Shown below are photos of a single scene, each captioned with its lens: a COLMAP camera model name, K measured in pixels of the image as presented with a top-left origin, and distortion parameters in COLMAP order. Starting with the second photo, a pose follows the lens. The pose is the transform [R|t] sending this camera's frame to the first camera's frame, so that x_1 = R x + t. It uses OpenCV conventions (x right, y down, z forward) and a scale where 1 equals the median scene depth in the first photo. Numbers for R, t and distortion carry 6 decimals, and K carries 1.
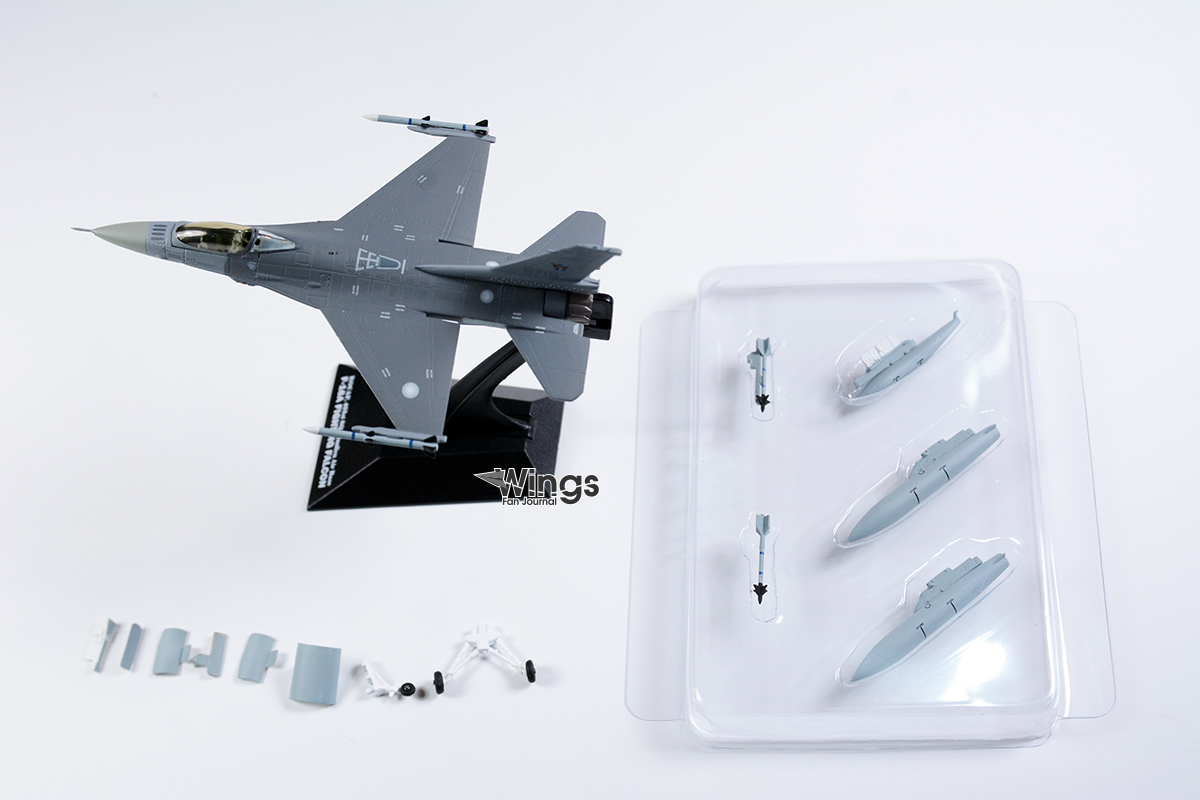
lens RADIAL K [[1708.3, 0, 598.4], [0, 1708.3, 462.2], [0, 0, 1]] dist [-0.110996, 0.013127]
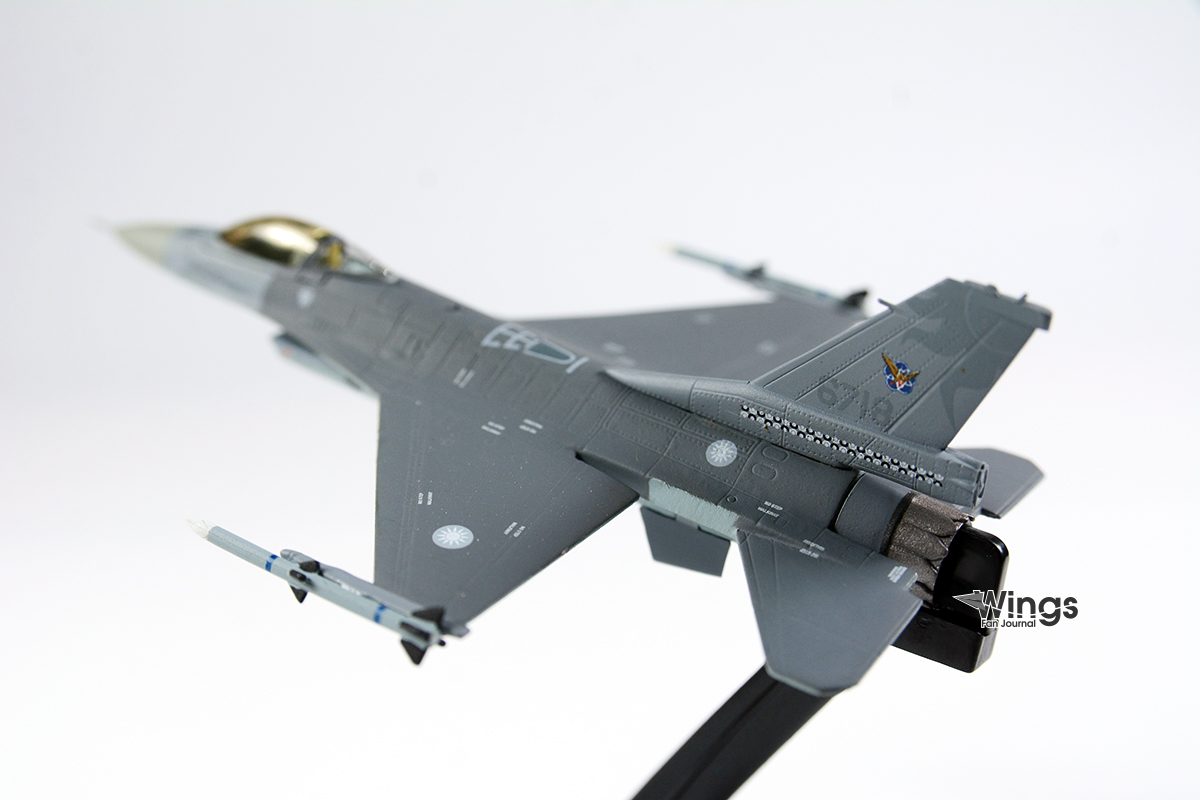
lens RADIAL K [[1681.5, 0, 600.0], [0, 1681.5, 400.0], [0, 0, 1]] dist [-0.156818, -0.003659]
pose [[0.887057, 0.187393, -0.421917, 0.082530], [-0.423037, 0.695874, -0.580344, 0.150280], [0.184849, 0.693284, 0.696554, 0.693624]]
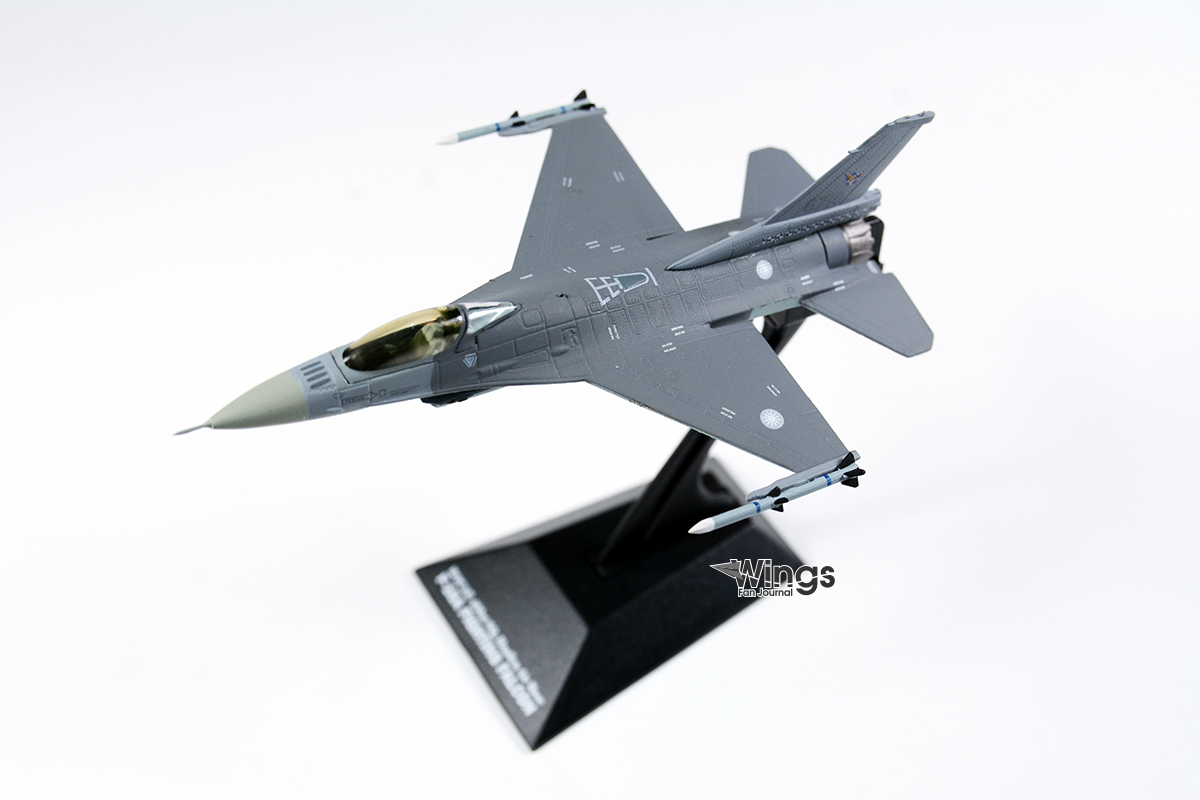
lens RADIAL K [[1681.5, 0, 600.0], [0, 1681.5, 400.0], [0, 0, 1]] dist [-0.156818, -0.003659]
pose [[0.799911, -0.414227, 0.434233, -0.440837], [0.496347, 0.863369, -0.090741, -0.021921], [-0.337316, 0.288114, 0.896219, 0.422159]]
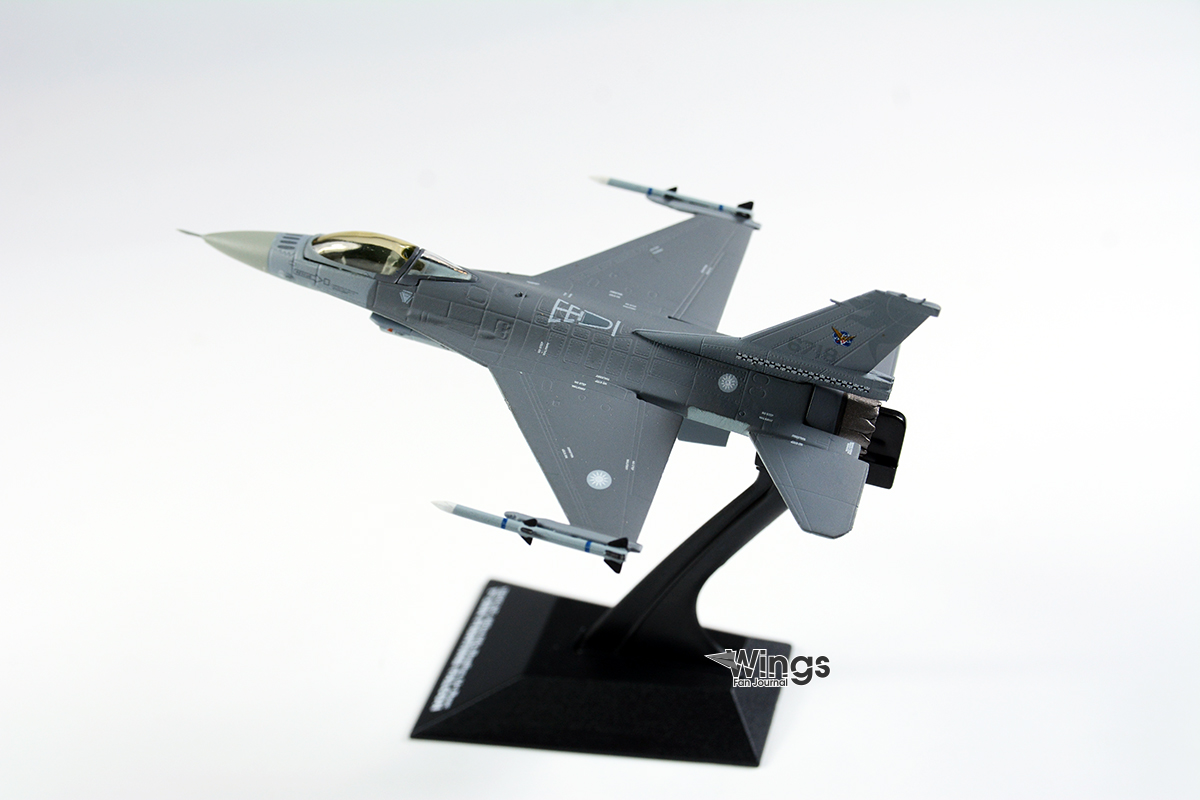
lens RADIAL K [[1708.3, 0, 598.4], [0, 1708.3, 462.2], [0, 0, 1]] dist [-0.110996, 0.013127]
pose [[0.984901, 0.128829, -0.115640, -0.032831], [-0.162780, 0.916537, -0.365326, 0.194647], [0.058924, 0.378634, 0.923669, 0.368705]]
